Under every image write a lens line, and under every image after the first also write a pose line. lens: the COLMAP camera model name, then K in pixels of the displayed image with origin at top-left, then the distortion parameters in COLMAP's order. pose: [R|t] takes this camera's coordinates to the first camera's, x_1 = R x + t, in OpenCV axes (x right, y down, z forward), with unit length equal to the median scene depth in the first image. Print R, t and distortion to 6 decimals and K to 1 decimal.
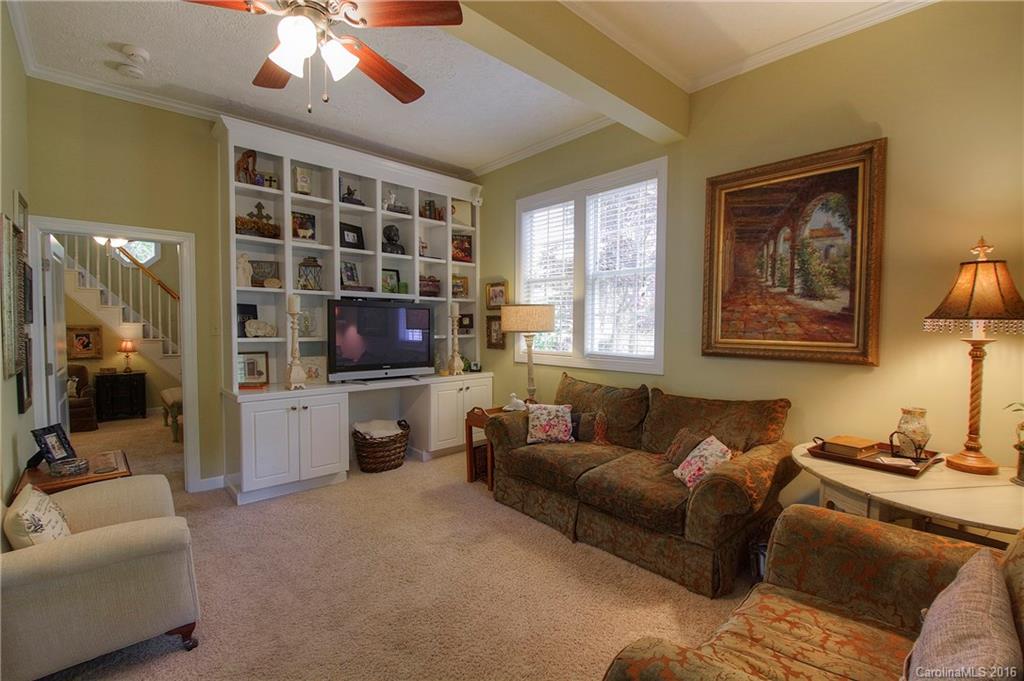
lens RADIAL K [[450.8, 0, 521.0], [0, 450.8, 340.9], [0, 0, 1]] dist [0.002479, -0.009631]
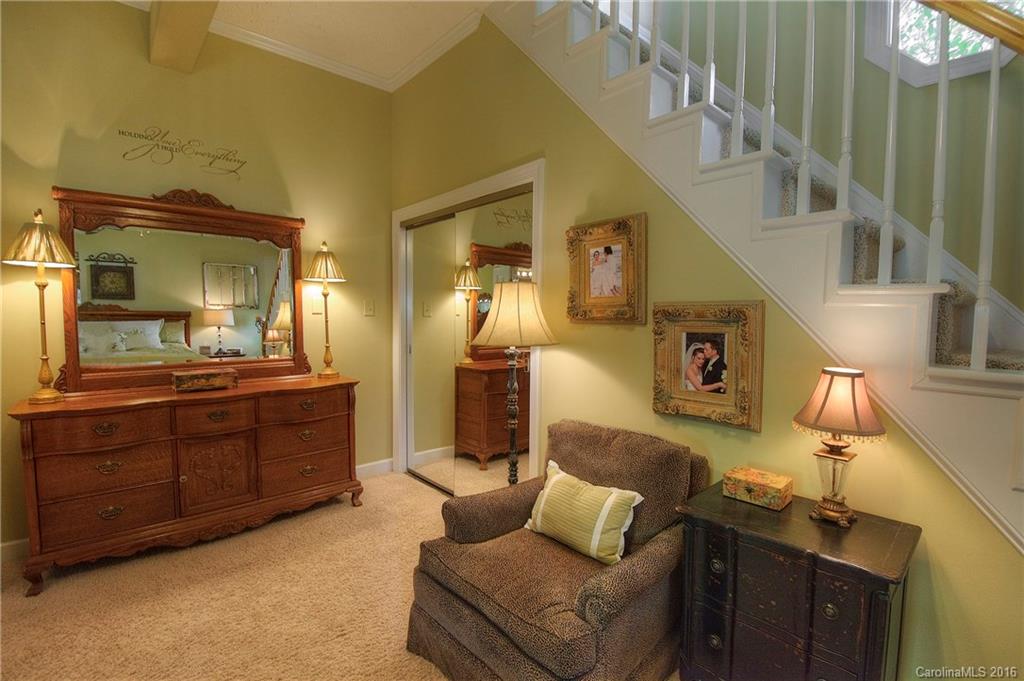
lens RADIAL K [[450.8, 0, 521.0], [0, 450.8, 340.9], [0, 0, 1]] dist [0.002479, -0.009631]
pose [[-0.014377, 0.043714, -0.998941, -0.678476], [-0.051409, 0.997690, 0.044400, -0.016730], [0.998574, 0.051993, -0.012097, 0.869825]]
